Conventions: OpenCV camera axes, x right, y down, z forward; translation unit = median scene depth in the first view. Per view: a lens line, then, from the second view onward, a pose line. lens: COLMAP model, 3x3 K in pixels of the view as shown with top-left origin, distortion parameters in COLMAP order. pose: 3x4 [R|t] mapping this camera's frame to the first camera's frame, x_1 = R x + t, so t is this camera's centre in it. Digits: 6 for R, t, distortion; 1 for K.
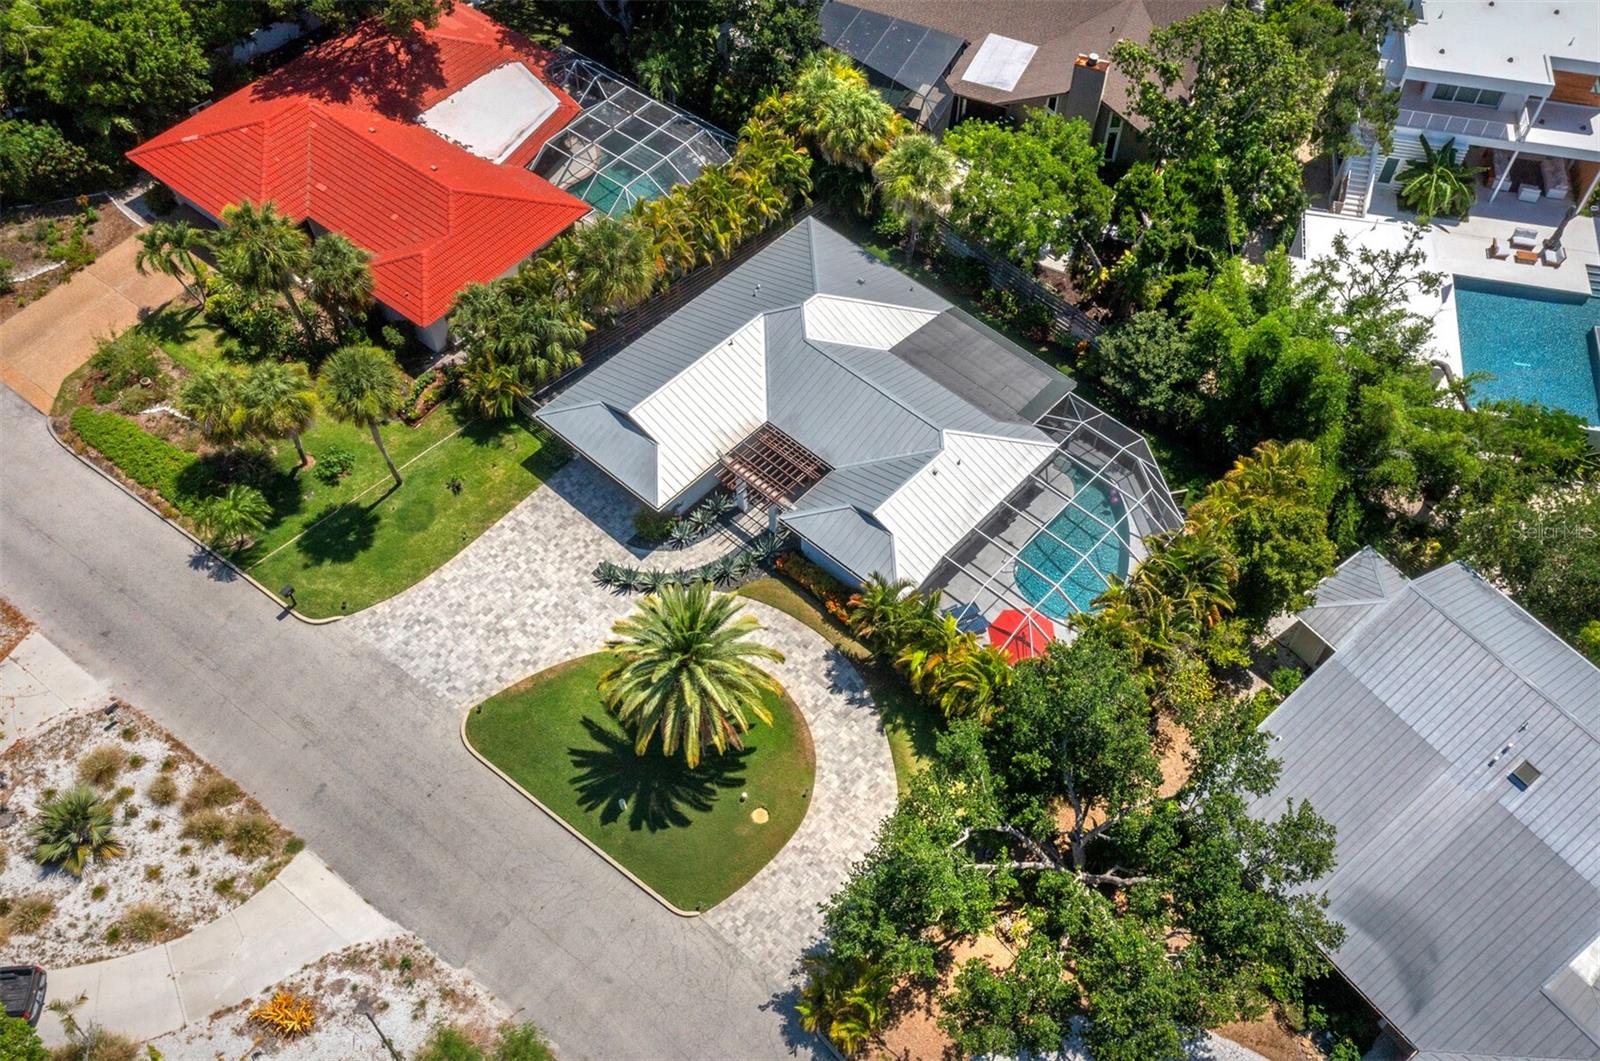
lens RADIAL K [[1379.2, 0, 809.3], [0, 1379.2, 526.4], [0, 0, 1]] dist [0.001885, 0.029295]
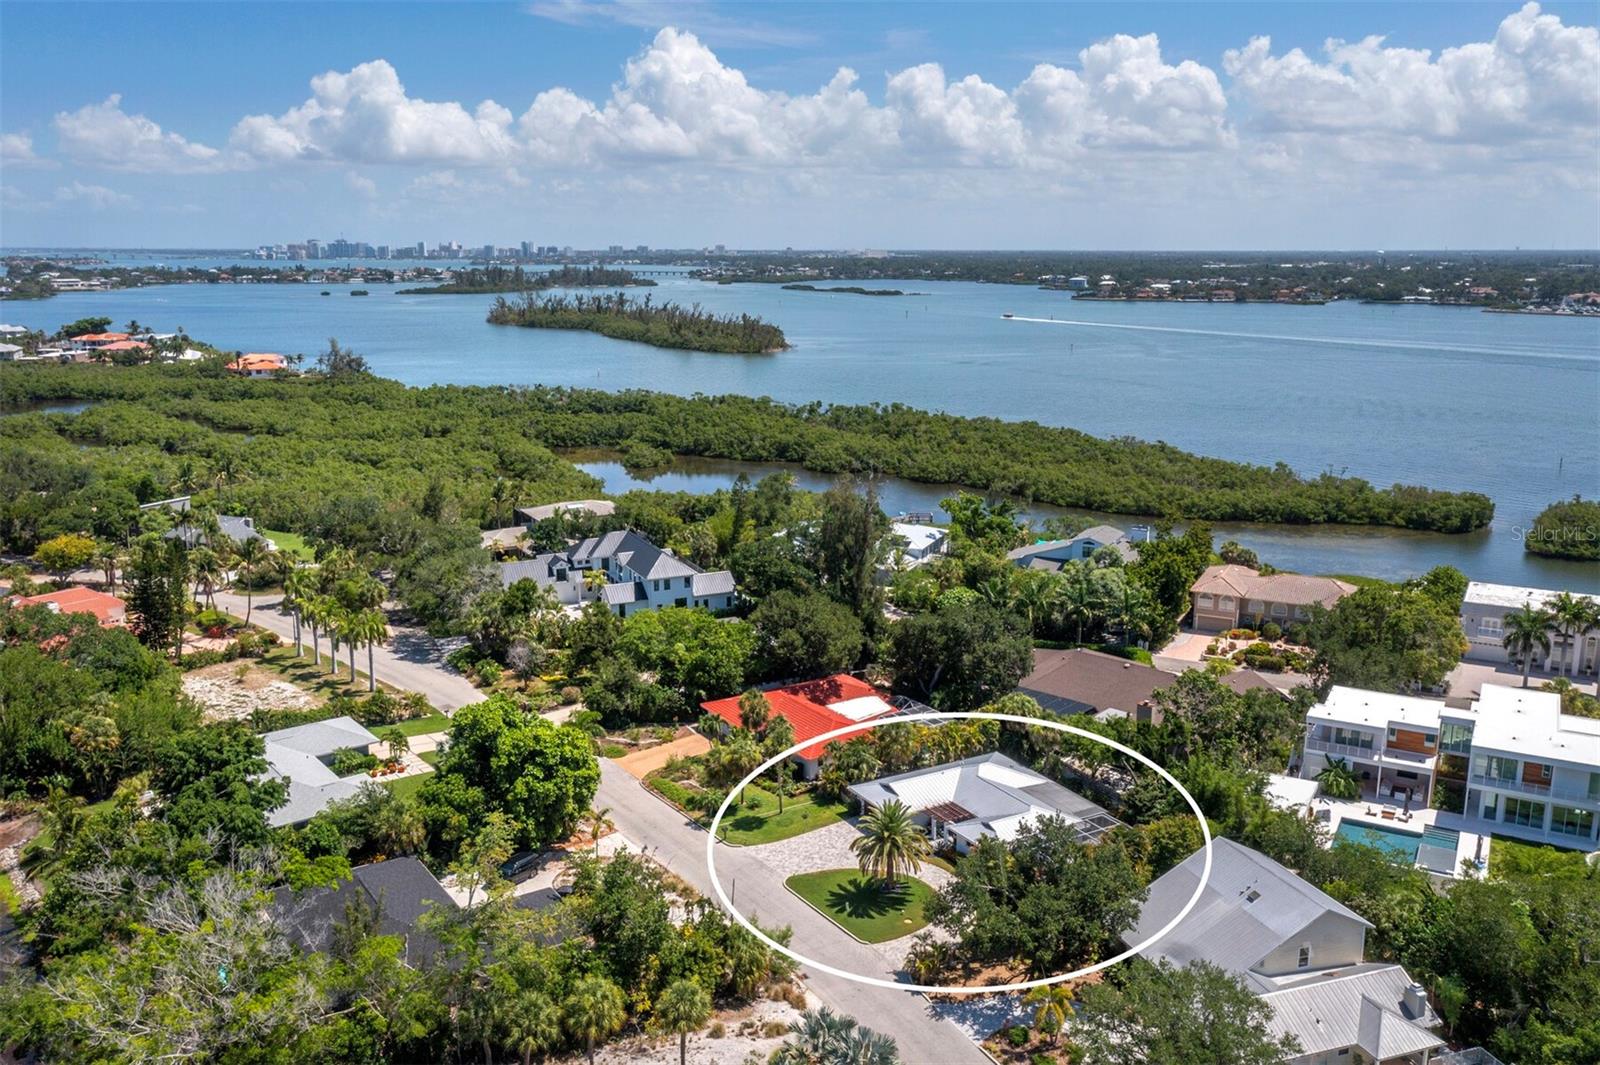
lens RADIAL K [[1379.2, 0, 799.0], [0, 1379.2, 533.4], [0, 0, 1]] dist [0.001885, 0.029295]
pose [[0.948856, 0.030037, -0.314276, 0.387071], [-0.234516, 0.733508, -0.637941, 0.995153], [0.211362, 0.679017, 0.703037, -0.794295]]
